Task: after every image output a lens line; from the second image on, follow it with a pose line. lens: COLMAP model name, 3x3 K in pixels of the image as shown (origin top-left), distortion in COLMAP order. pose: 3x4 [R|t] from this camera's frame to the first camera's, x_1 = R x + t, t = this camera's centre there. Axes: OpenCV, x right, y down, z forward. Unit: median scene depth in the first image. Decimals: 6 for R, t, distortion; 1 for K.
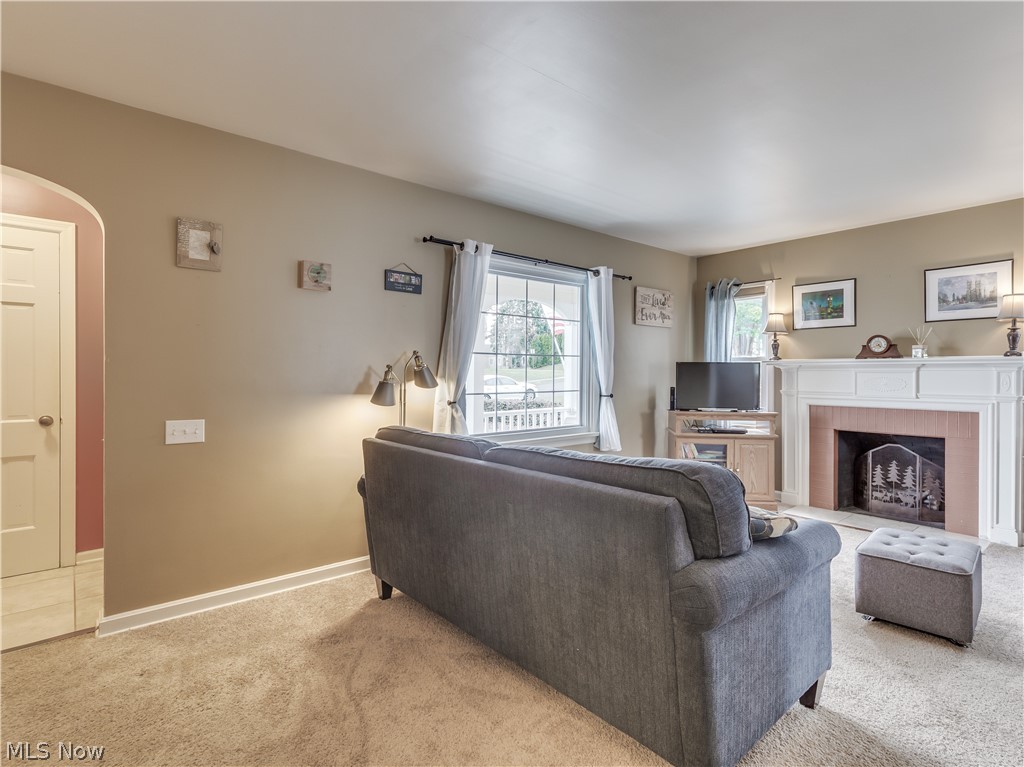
lens RADIAL K [[516.9, 0, 517.8], [0, 516.9, 372.5], [0, 0, 1]] dist [-0.000595, -0.000181]
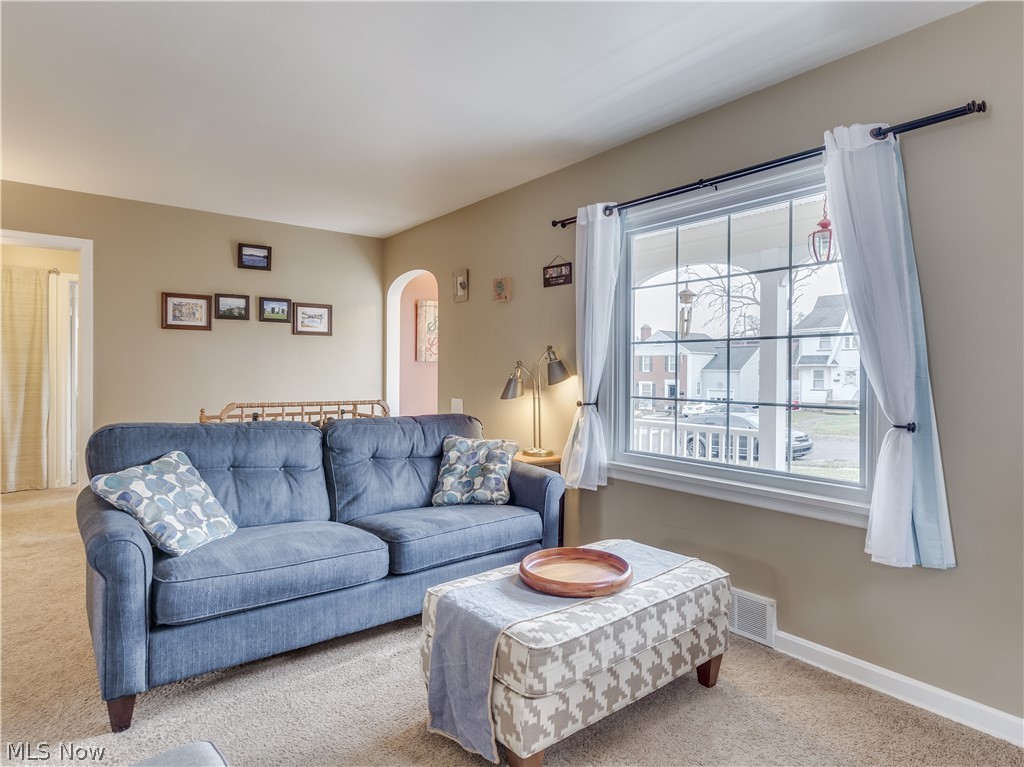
lens RADIAL K [[574.4, 0, 512.5], [0, 574.4, 374.8], [0, 0, 1]] dist [-0.001063, -0.000519]
pose [[-0.029497, 0.010296, -0.999512, 0.651775], [-0.003527, 0.999940, 0.010405, 0.000613], [0.999559, 0.003832, -0.029459, 0.719686]]
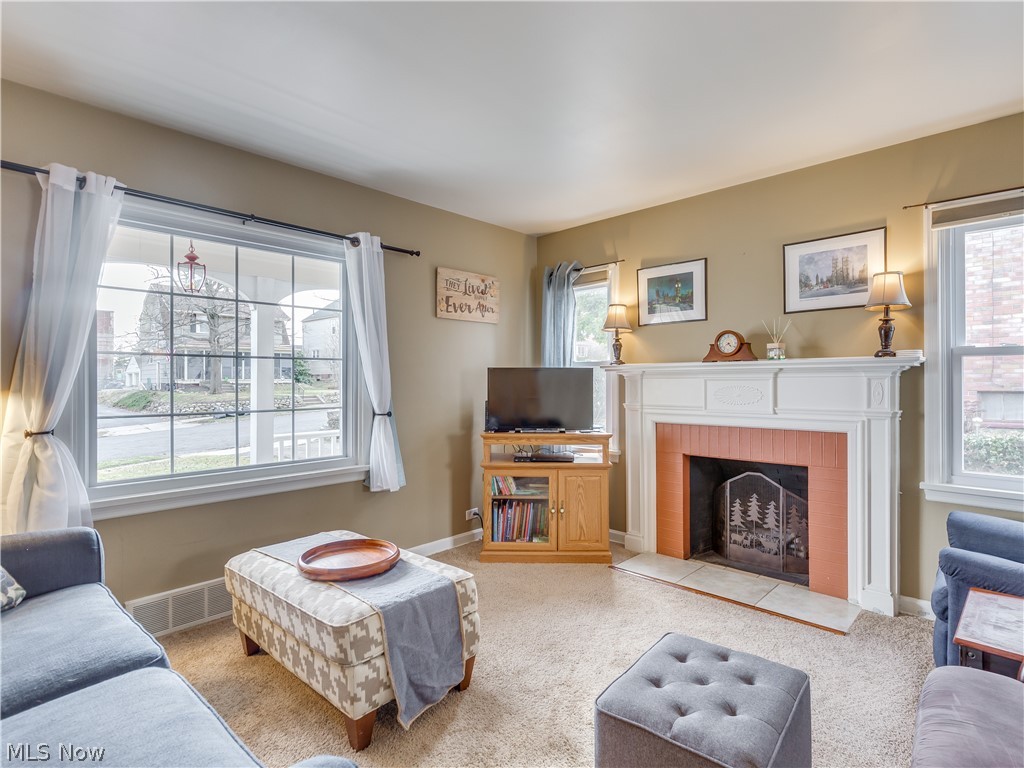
lens RADIAL K [[521.4, 0, 522.3], [0, 521.4, 380.1], [0, 0, 1]] dist [0.005395, -0.000864]
pose [[0.993800, -0.005164, 0.111066, 0.292819], [0.005542, 0.999980, -0.003096, 0.000696], [-0.111048, 0.003692, 0.993808, 0.257161]]
